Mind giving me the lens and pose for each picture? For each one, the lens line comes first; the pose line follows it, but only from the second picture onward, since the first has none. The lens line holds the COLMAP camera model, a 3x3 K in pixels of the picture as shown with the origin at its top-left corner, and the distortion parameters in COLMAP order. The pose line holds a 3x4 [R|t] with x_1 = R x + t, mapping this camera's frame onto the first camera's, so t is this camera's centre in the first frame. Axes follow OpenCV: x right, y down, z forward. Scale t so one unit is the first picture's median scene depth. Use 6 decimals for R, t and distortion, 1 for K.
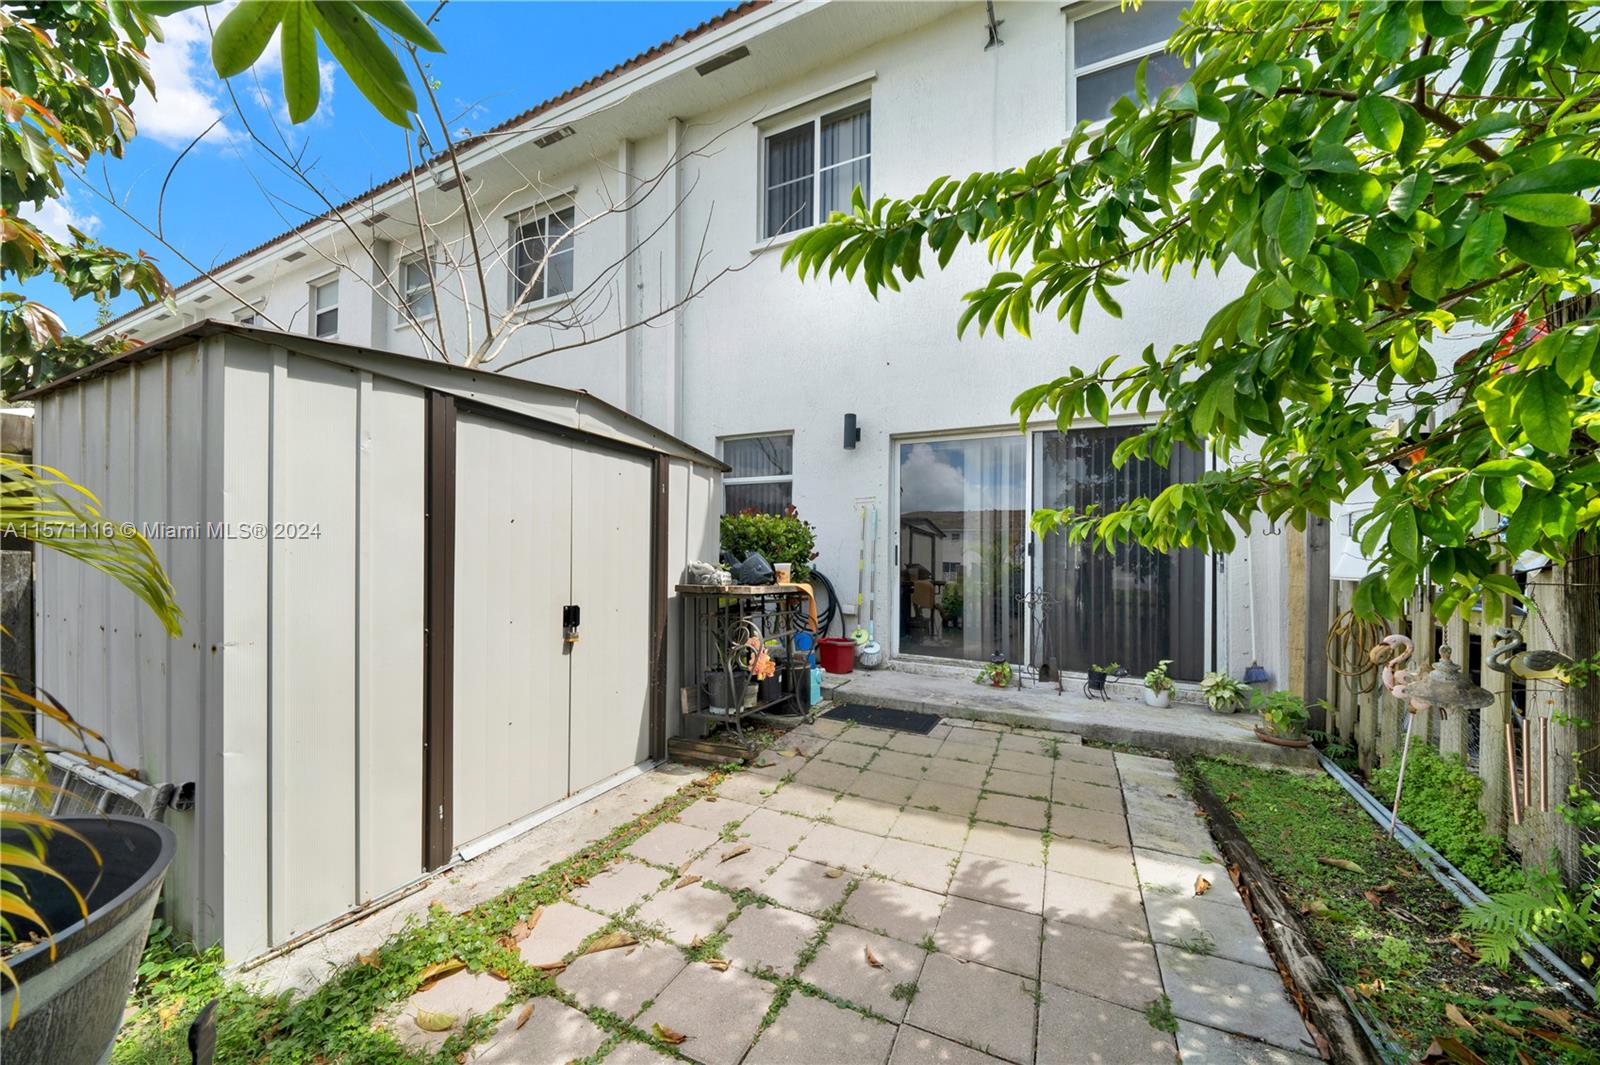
lens RADIAL K [[548.0, 0, 795.3], [0, 548.0, 541.5], [0, 0, 1]] dist [-0.000591, -0.000027]
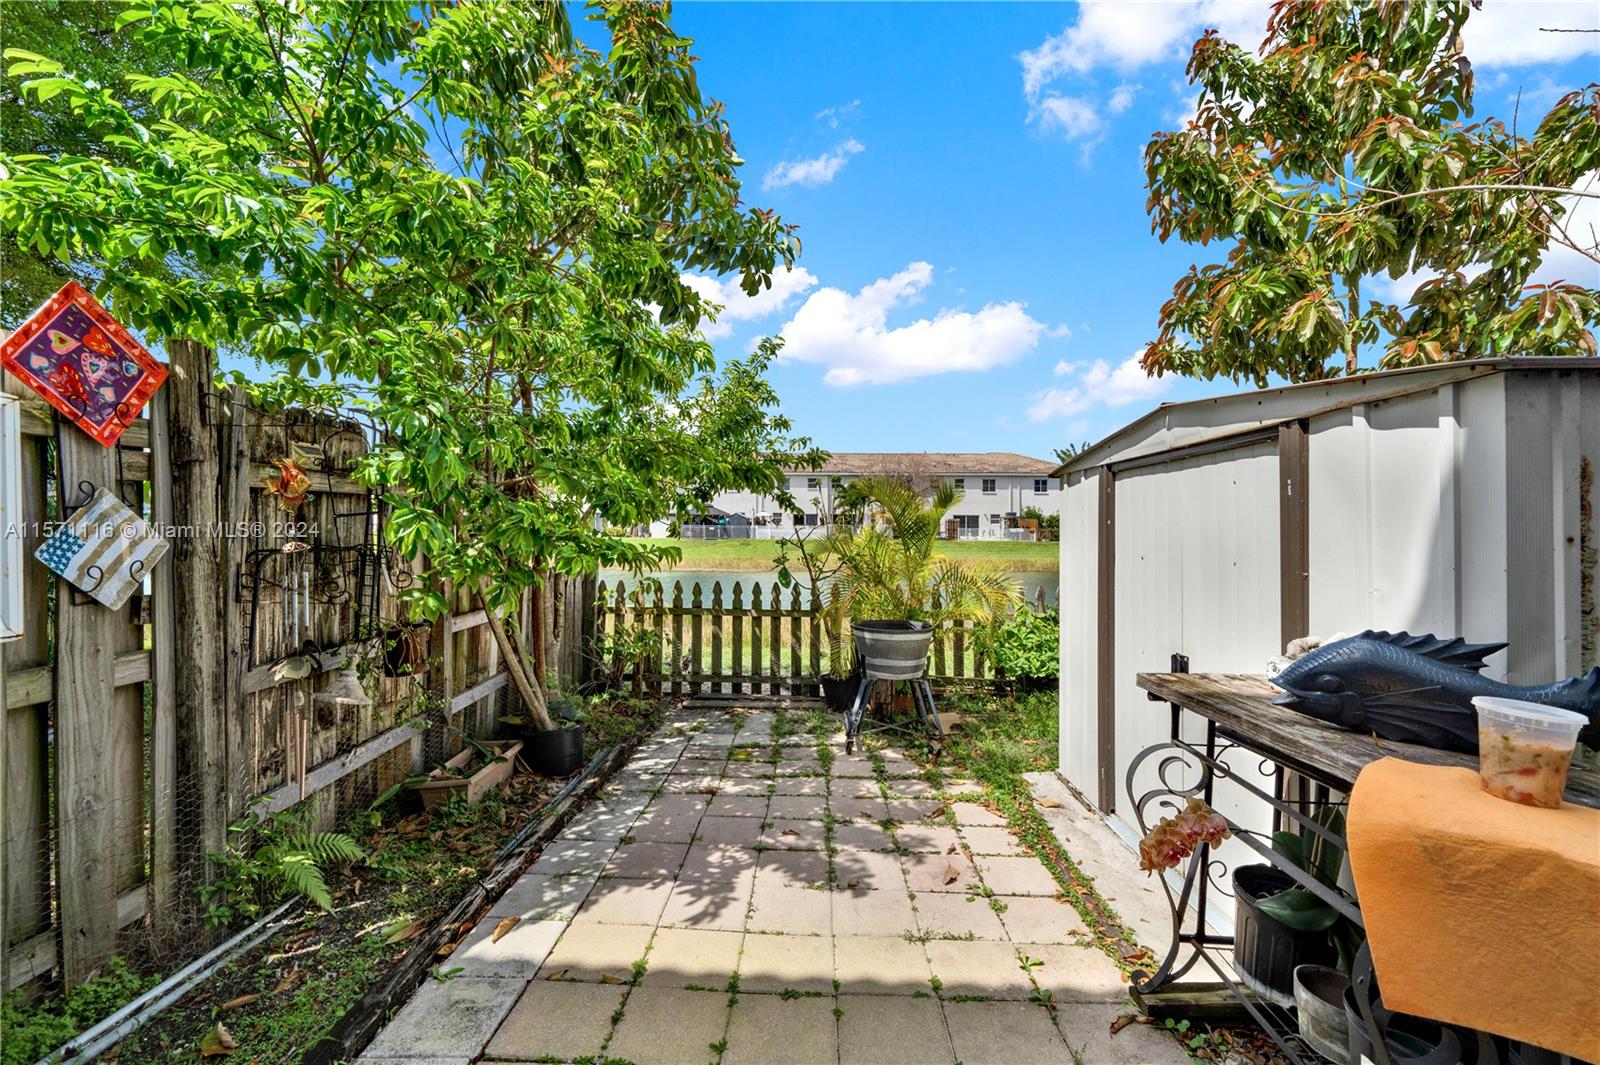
lens RADIAL K [[647.4, 0, 798.6], [0, 647.4, 529.7], [0, 0, 1]] dist [0.017418, -0.000640]
pose [[-0.892675, -0.008429, -0.450623, 0.630742], [-0.008489, 0.999962, -0.001888, -0.065774], [0.450621, 0.002140, -0.892713, 1.780868]]
